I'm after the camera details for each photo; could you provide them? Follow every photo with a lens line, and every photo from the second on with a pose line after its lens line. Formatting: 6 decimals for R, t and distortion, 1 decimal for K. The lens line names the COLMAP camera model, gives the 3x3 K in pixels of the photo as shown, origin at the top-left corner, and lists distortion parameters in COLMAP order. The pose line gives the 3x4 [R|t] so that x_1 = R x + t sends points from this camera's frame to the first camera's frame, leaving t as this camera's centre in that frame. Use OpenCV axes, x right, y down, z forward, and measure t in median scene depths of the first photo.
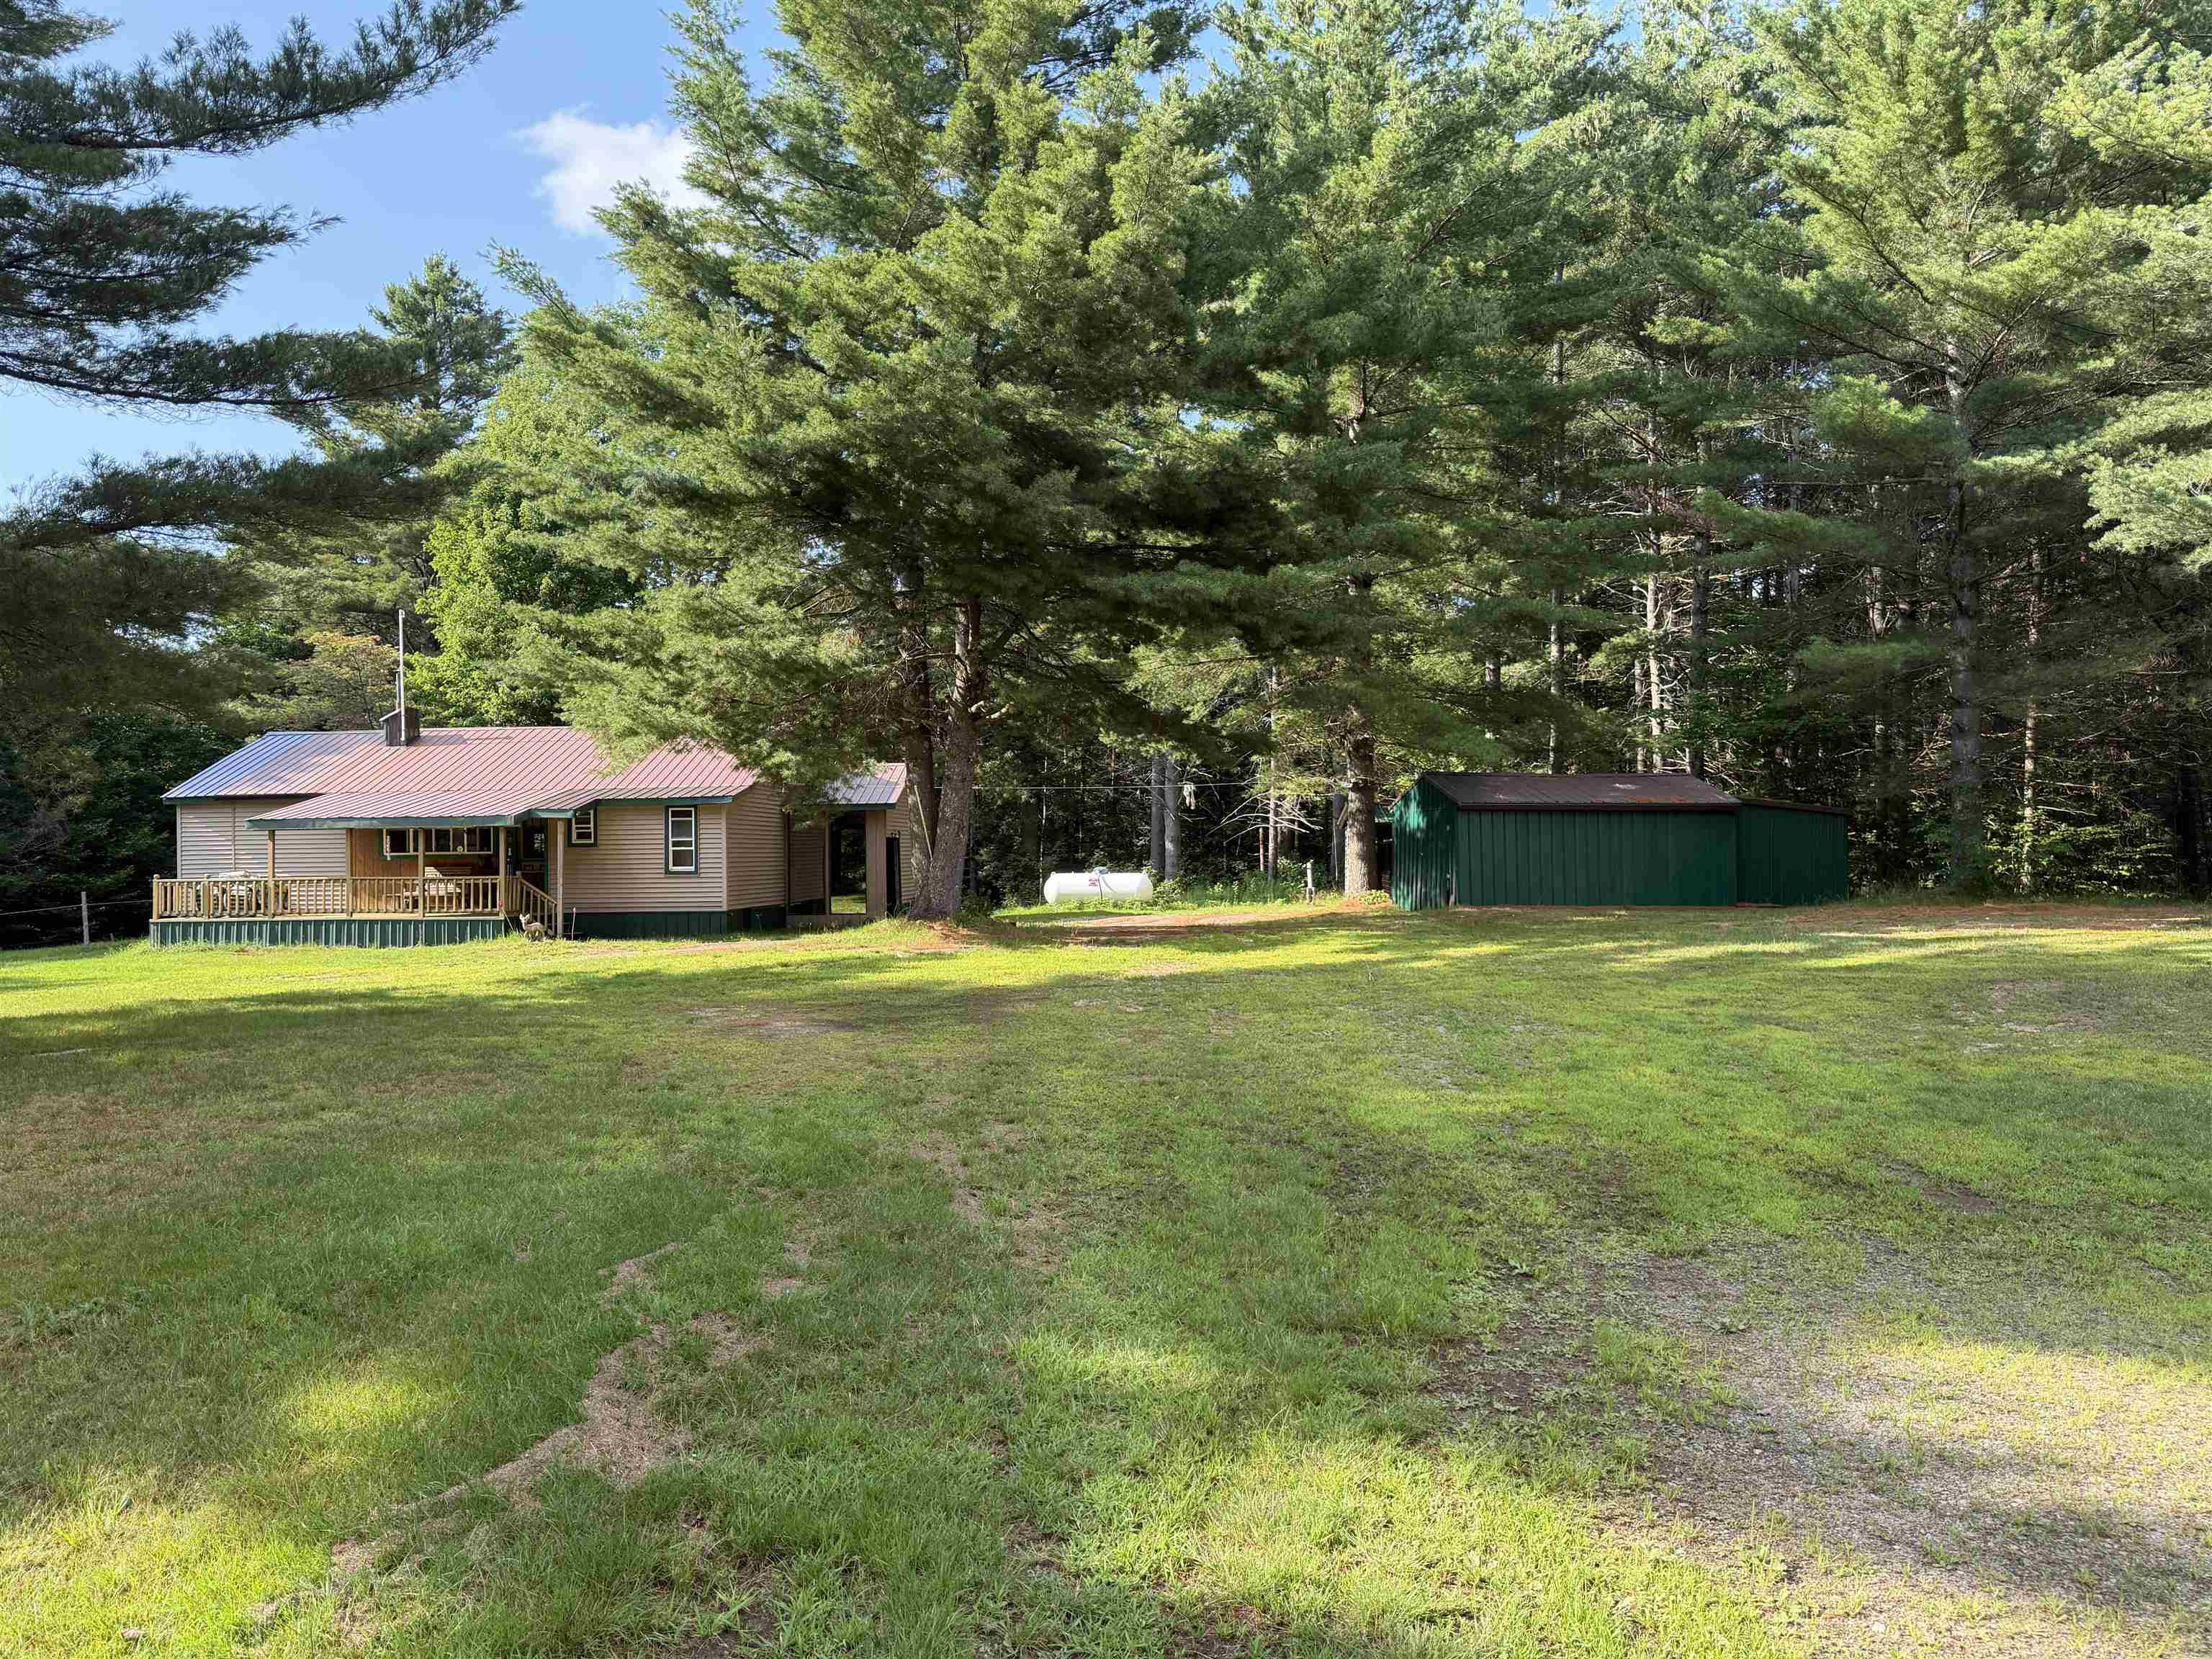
lens RADIAL K [[1570.2, 0, 1103.1], [0, 1570.2, 846.8], [0, 0, 1]] dist [-0.007262, -0.001439]
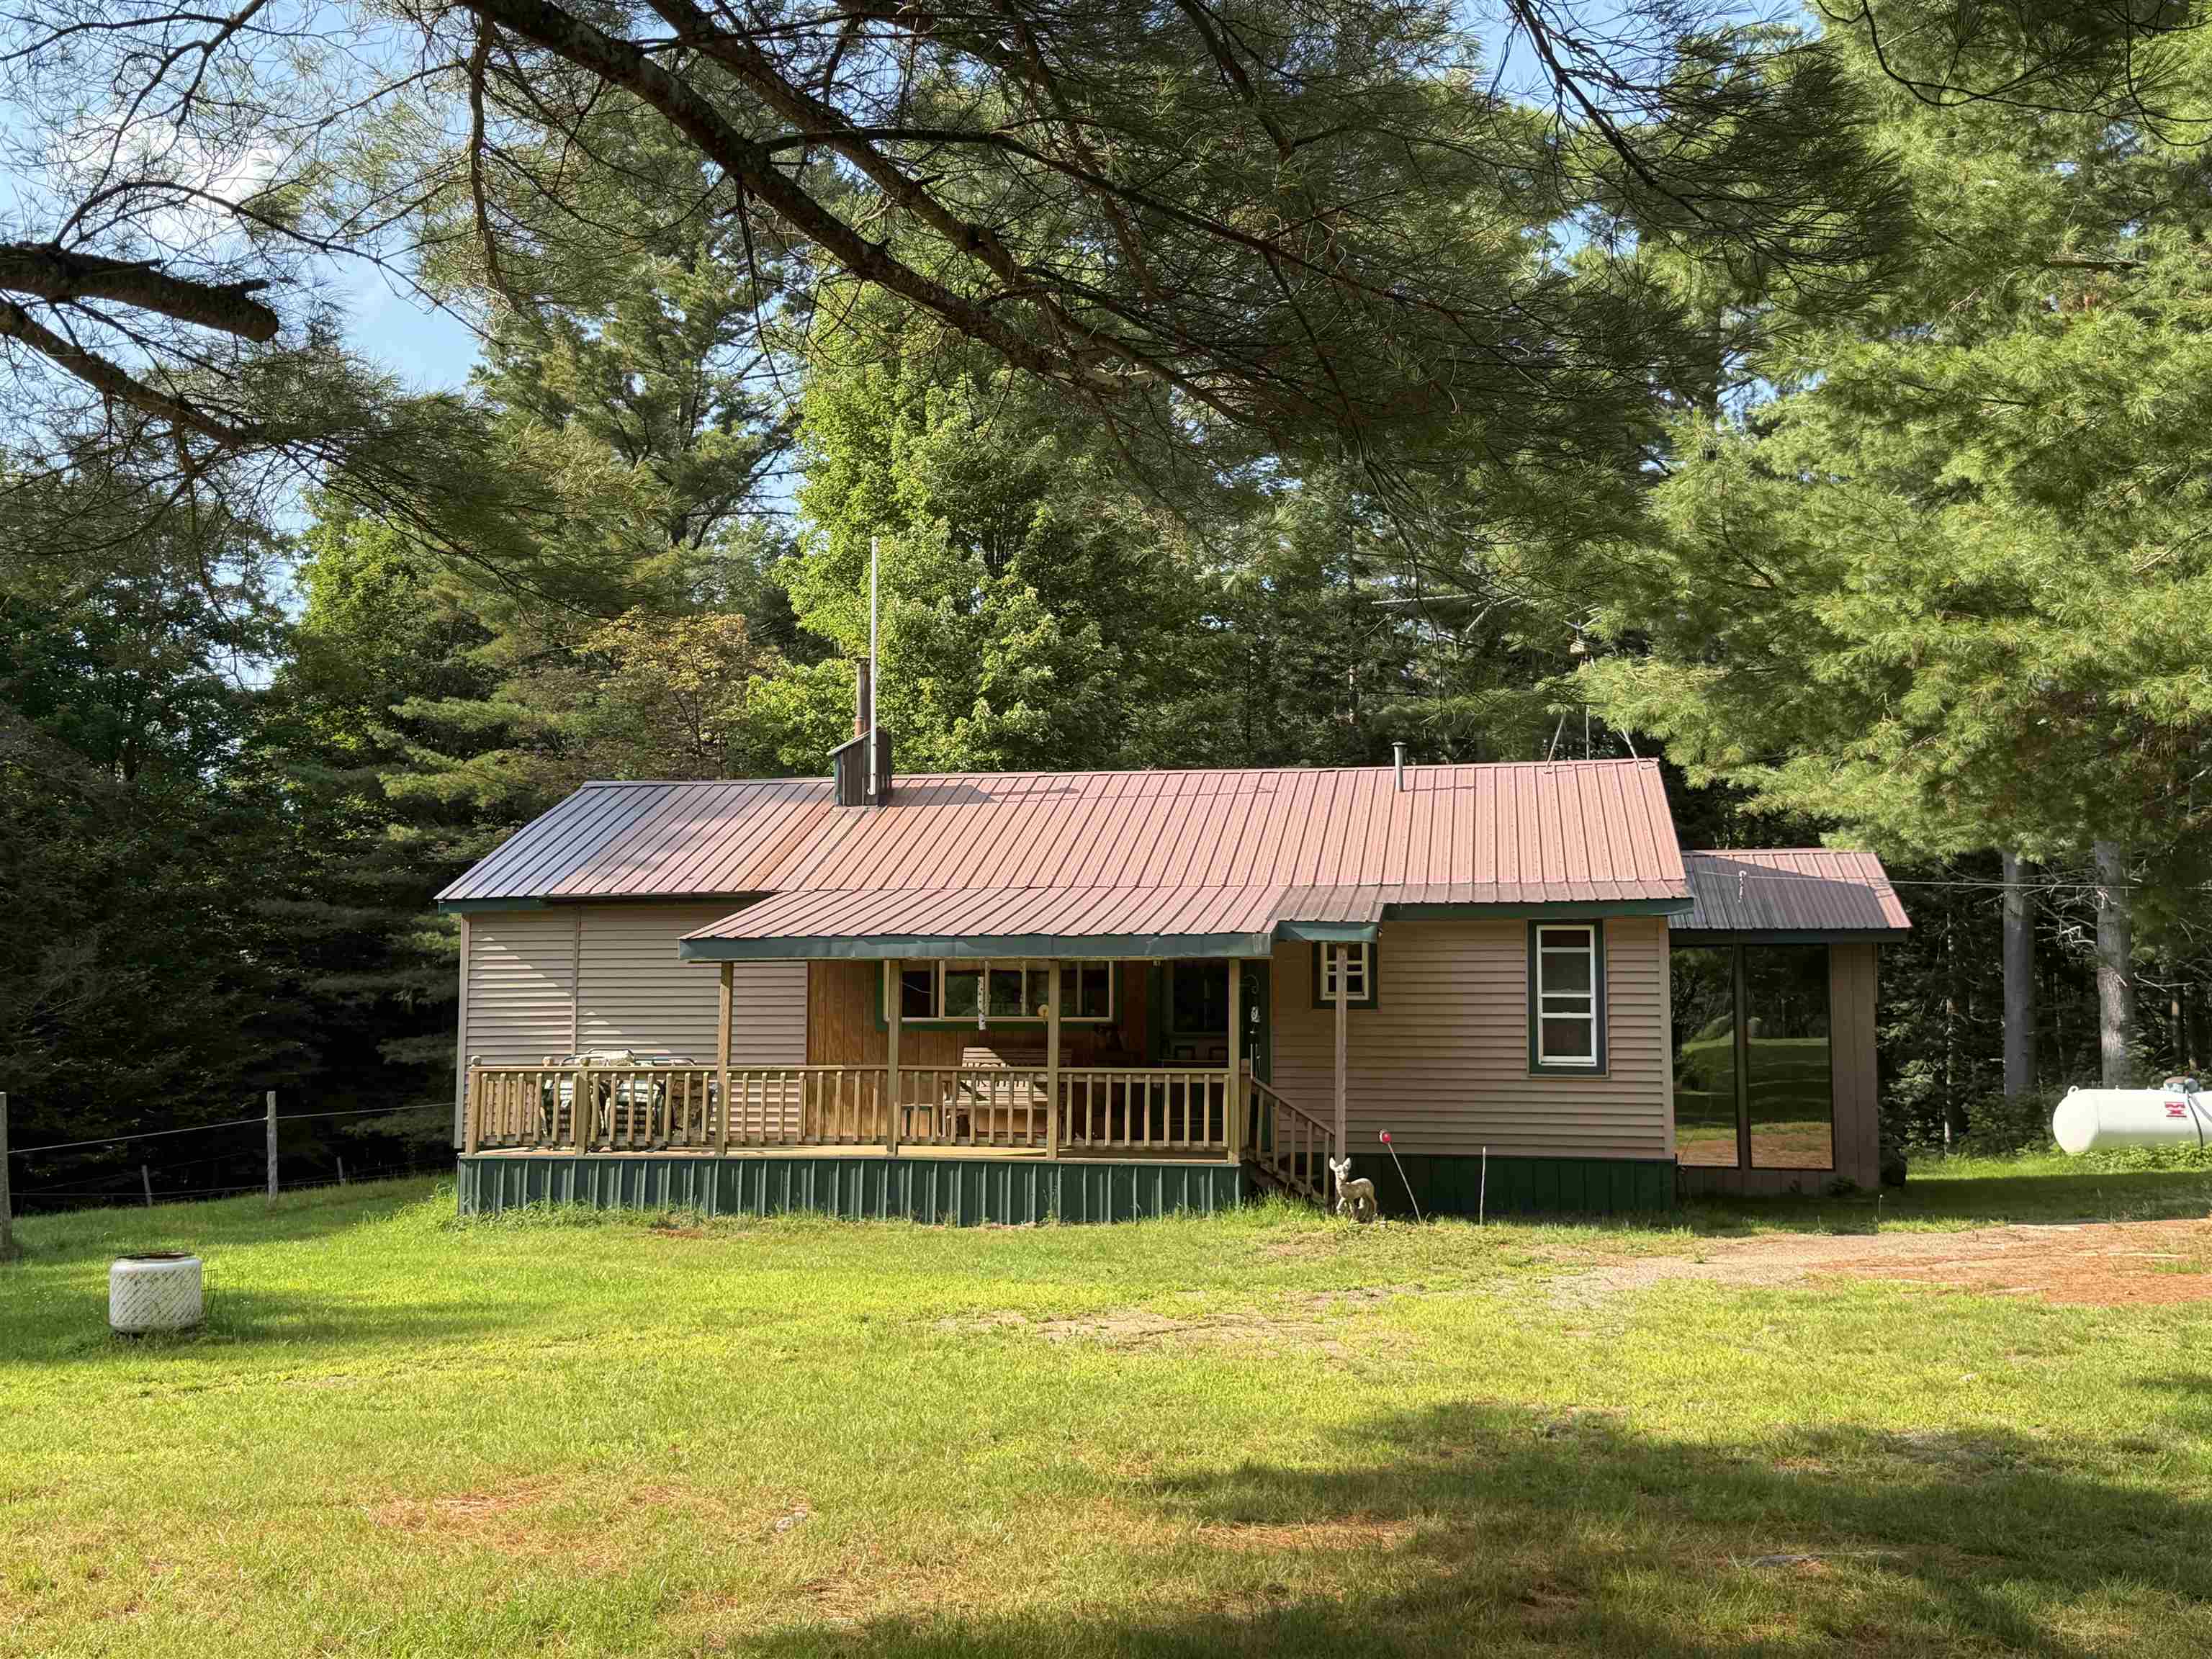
lens RADIAL K [[2320.9, 0, 1110.2], [0, 2320.9, 818.8], [0, 0, 1]] dist [0.161106, 0.000000]
pose [[0.992003, 0.002946, -0.126180, -0.323019], [-0.014646, 0.995661, -0.091899, 0.008779], [0.125362, 0.093012, 0.987741, 0.318470]]
